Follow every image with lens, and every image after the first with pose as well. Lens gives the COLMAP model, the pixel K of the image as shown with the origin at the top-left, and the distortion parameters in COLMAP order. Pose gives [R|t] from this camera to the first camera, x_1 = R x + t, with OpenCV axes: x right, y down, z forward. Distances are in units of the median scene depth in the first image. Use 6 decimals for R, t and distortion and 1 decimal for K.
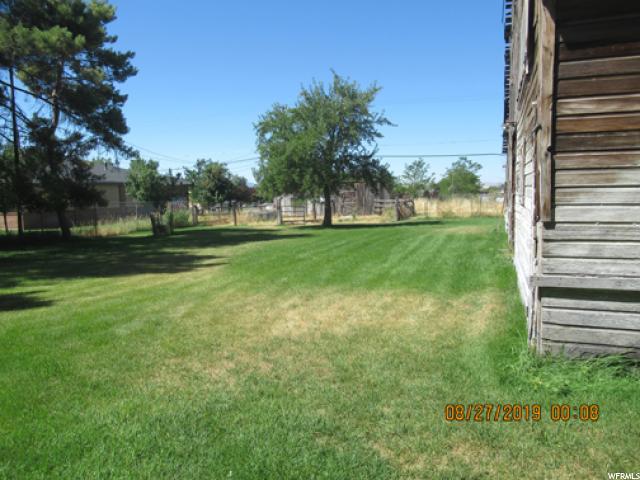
lens RADIAL K [[480.3, 0, 320.9], [0, 480.3, 236.8], [0, 0, 1]] dist [-0.005650, 0.006741]
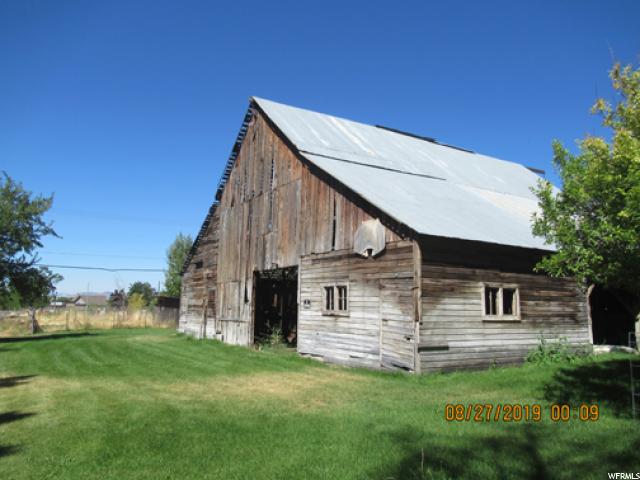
lens RADIAL K [[480.3, 0, 321.4], [0, 480.3, 239.2], [0, 0, 1]] dist [-0.005650, 0.006741]
pose [[0.617073, 0.133118, 0.775564, -0.295891], [0.047033, 0.977586, -0.205214, 0.005828], [-0.785499, 0.163109, 0.596982, -0.035391]]
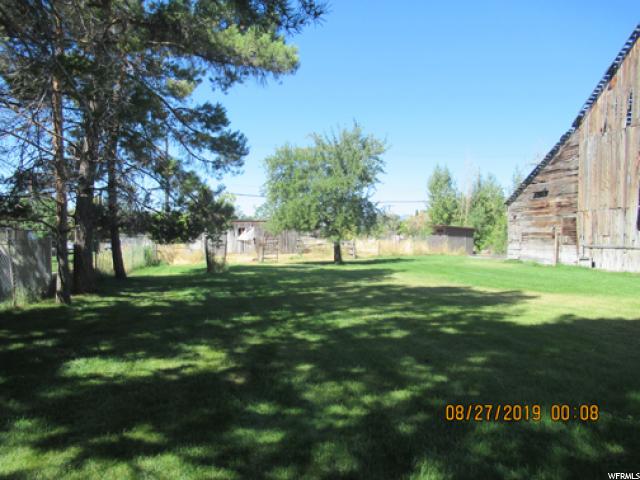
lens RADIAL K [[480.3, 0, 320.5], [0, 480.3, 240.4], [0, 0, 1]] dist [-0.005650, 0.006741]
pose [[0.864777, 0.018736, 0.501806, -0.555294], [0.020419, 0.997165, -0.072419, 0.004139], [-0.501741, 0.072872, 0.861943, 0.117622]]
